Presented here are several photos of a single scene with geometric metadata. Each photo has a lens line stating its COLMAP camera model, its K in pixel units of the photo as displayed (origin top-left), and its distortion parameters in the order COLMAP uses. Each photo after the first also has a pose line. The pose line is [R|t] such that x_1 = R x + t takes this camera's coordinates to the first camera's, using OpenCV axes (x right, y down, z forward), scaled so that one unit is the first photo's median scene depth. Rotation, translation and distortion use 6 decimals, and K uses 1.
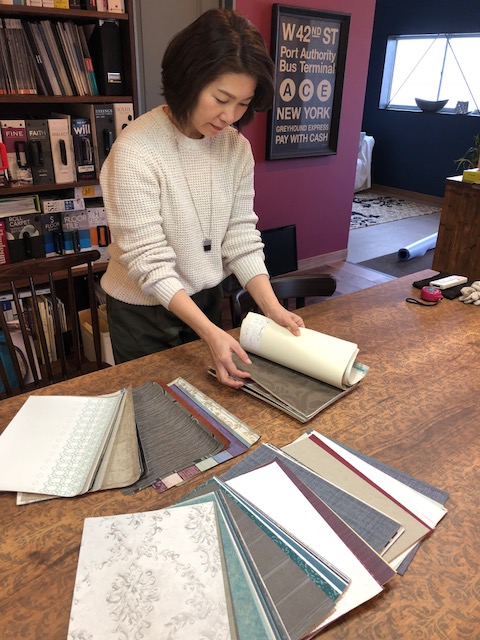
lens RADIAL K [[521.9, 0, 240.0], [0, 521.9, 320.0], [0, 0, 1]] dist [-0.000329, 0.001535]
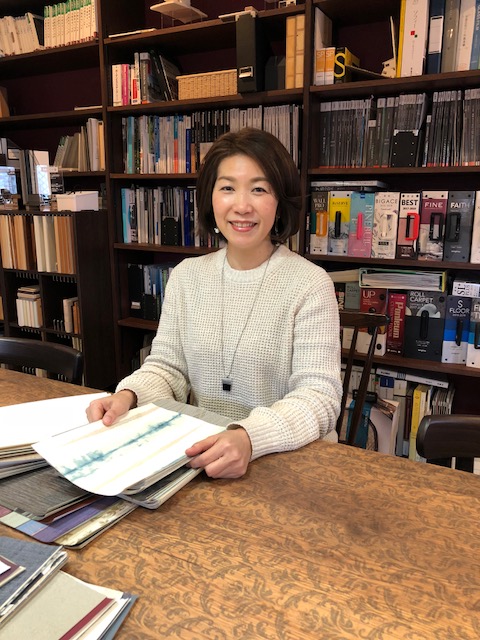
lens RADIAL K [[521.9, 0, 240.0], [0, 521.9, 320.0], [0, 0, 1]] dist [-0.000329, 0.001535]
pose [[0.418143, 0.184943, -0.889355, 0.279501], [-0.375815, 0.926557, 0.015984, -0.049300], [0.826994, 0.327549, 0.456937, 0.342399]]
